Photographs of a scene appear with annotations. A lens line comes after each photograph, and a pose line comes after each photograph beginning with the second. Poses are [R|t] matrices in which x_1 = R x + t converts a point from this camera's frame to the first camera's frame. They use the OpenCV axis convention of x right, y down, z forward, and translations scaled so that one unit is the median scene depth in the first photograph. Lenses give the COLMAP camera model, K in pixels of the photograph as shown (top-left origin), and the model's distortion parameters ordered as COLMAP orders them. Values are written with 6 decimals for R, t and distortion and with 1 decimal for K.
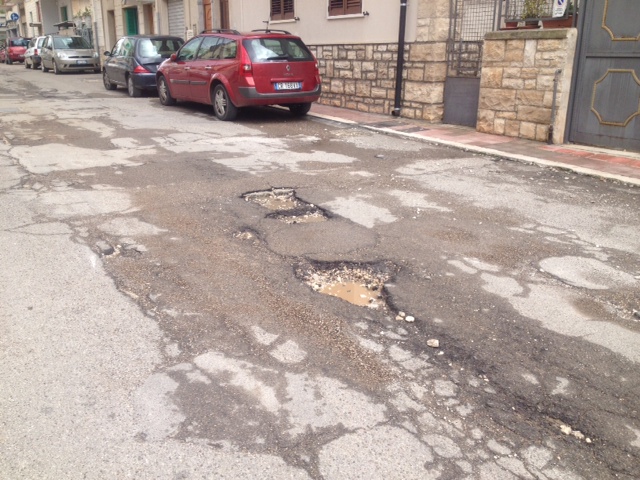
lens RADIAL K [[594.0, 0, 323.7], [0, 594.0, 237.9], [0, 0, 1]] dist [0.057554, -0.124964]
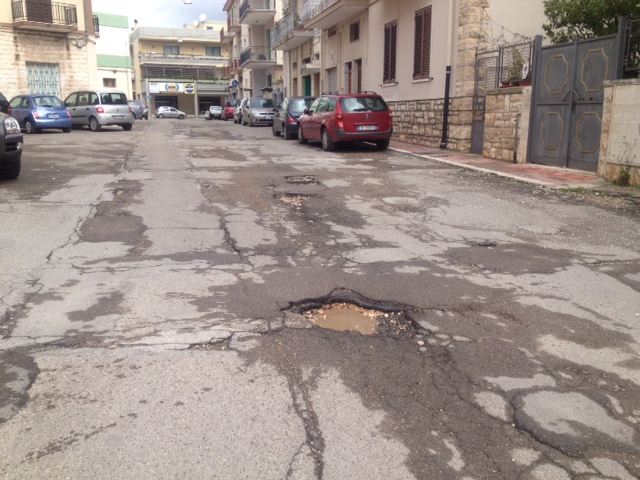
lens RADIAL K [[594.0, 0, 318.4], [0, 594.0, 244.8], [0, 0, 1]] dist [0.057554, -0.124964]
pose [[0.944241, 0.059031, -0.323919, 0.320880], [-0.084687, 0.994241, -0.065678, 0.141594], [0.318177, 0.089448, 0.943802, -0.412553]]
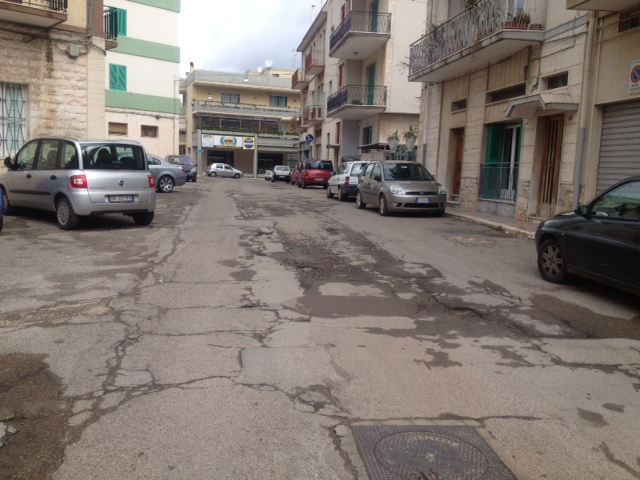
lens RADIAL K [[594.0, 0, 318.9], [0, 594.0, 240.2], [0, 0, 1]] dist [0.057554, -0.124964]
pose [[0.916216, 0.066590, -0.395113, -0.538068], [-0.139124, 0.977614, -0.157848, -0.282432], [0.375757, 0.199592, 0.904969, 0.787842]]
